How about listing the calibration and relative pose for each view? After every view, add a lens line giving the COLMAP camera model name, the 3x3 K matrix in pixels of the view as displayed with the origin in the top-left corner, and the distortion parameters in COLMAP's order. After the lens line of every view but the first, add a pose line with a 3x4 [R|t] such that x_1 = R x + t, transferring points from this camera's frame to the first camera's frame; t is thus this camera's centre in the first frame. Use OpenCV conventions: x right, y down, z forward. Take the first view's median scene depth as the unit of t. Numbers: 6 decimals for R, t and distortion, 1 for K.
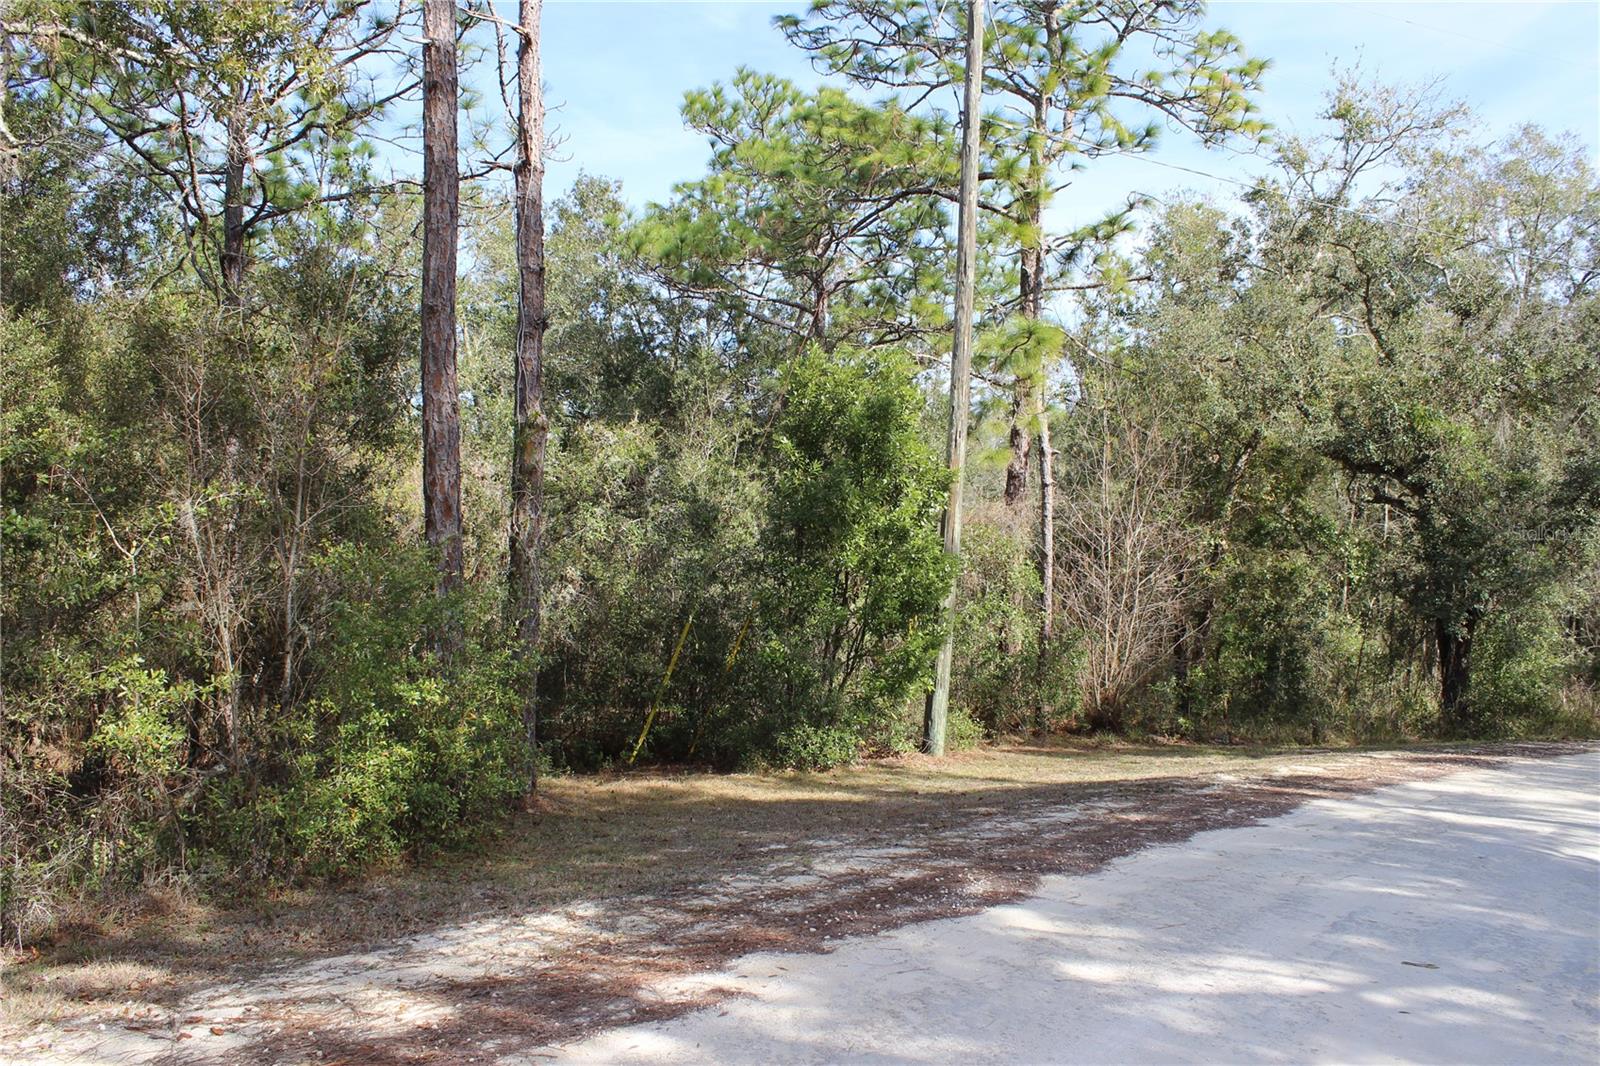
lens RADIAL K [[1669.2, 0, 799.0], [0, 1669.2, 534.3], [0, 0, 1]] dist [-0.076482, 0.000000]
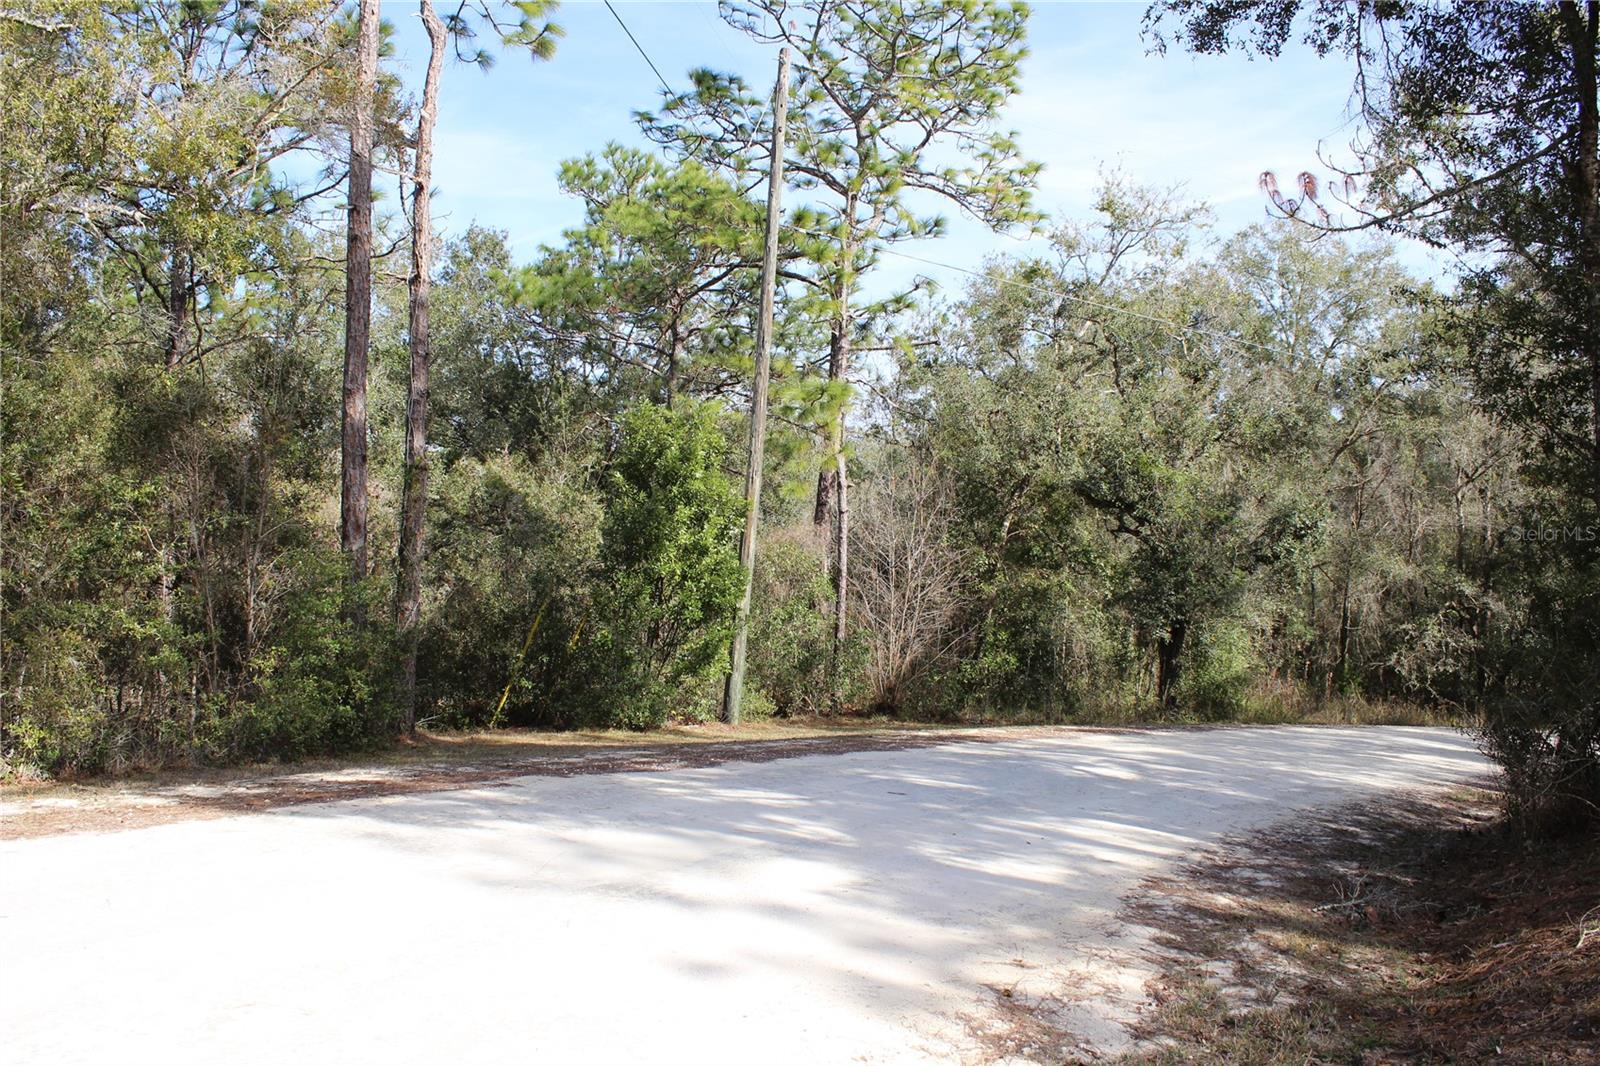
lens RADIAL K [[1669.2, 0, 800.4], [0, 1669.2, 531.3], [0, 0, 1]] dist [-0.076482, 0.000000]
pose [[0.997604, 0.021373, 0.065797, 0.036109], [-0.020697, 0.999726, -0.010933, -0.001532], [-0.066012, 0.009545, 0.997773, -0.213846]]
